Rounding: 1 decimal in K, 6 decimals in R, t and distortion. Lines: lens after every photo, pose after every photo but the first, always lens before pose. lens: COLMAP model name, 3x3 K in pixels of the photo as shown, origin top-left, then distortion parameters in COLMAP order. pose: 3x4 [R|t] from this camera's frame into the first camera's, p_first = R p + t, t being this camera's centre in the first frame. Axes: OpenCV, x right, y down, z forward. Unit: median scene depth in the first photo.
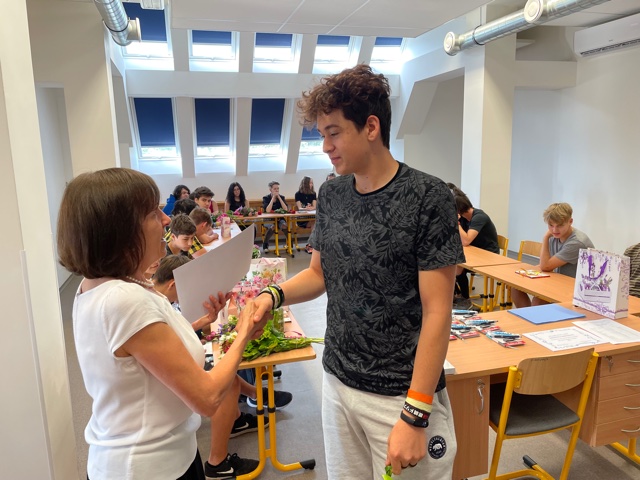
lens RADIAL K [[481.3, 0, 314.9], [0, 481.3, 229.3], [0, 0, 1]] dist [0.084131, -0.109471]
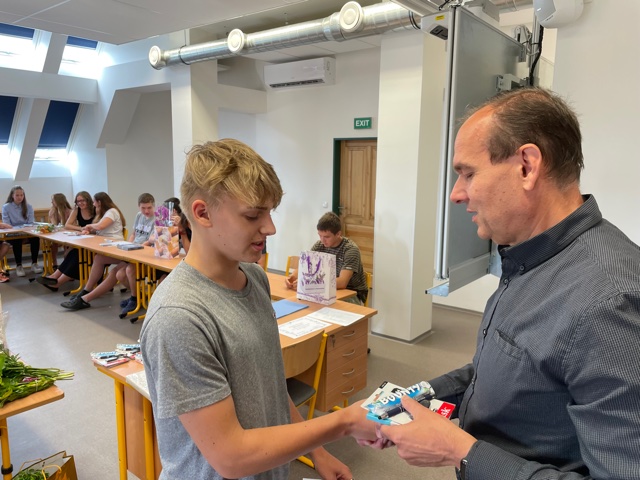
lens RADIAL K [[481.3, 0, 320.6], [0, 481.3, 229.7], [0, 0, 1]] dist [0.084131, -0.109471]
pose [[0.812205, -0.044466, 0.581675, -0.047599], [0.057774, 0.998320, -0.004354, -0.002557], [-0.580504, 0.037142, 0.813410, -0.001528]]
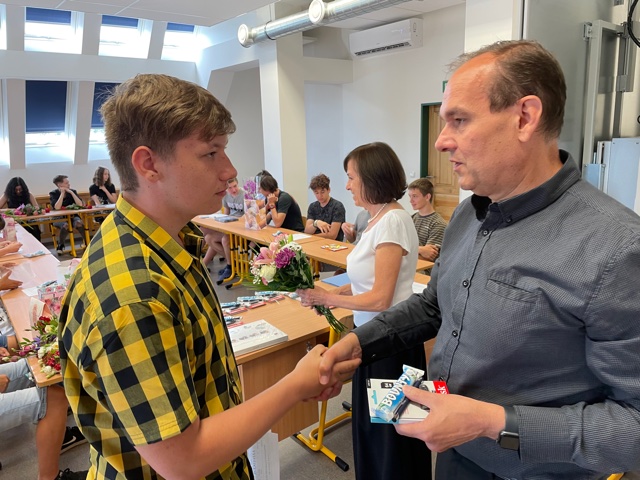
lens RADIAL K [[481.3, 0, 315.1], [0, 481.3, 229.6], [0, 0, 1]] dist [0.084131, -0.109471]
pose [[0.917008, -0.082789, 0.390182, -0.022940], [0.072576, 0.996525, 0.040875, -0.000472], [-0.392210, -0.009165, 0.919830, -0.017853]]
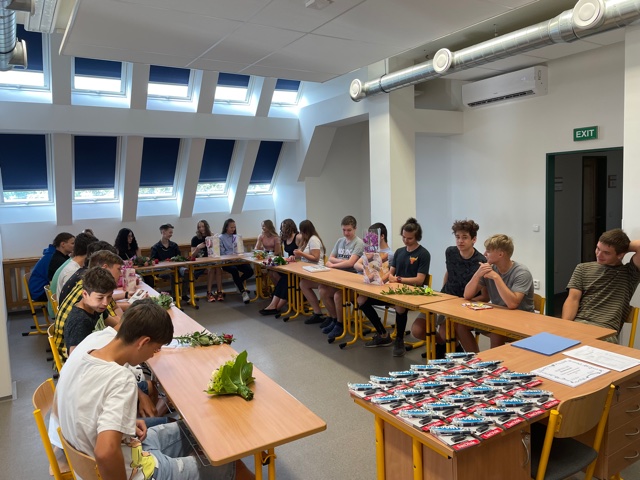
lens RADIAL K [[481.3, 0, 321.4], [0, 481.3, 230.4], [0, 0, 1]] dist [0.084131, -0.109471]
pose [[0.960232, -0.030253, 0.277558, -0.090780], [0.054323, 0.995358, -0.079443, -0.004835], [-0.273867, 0.091362, 0.957418, 0.059471]]
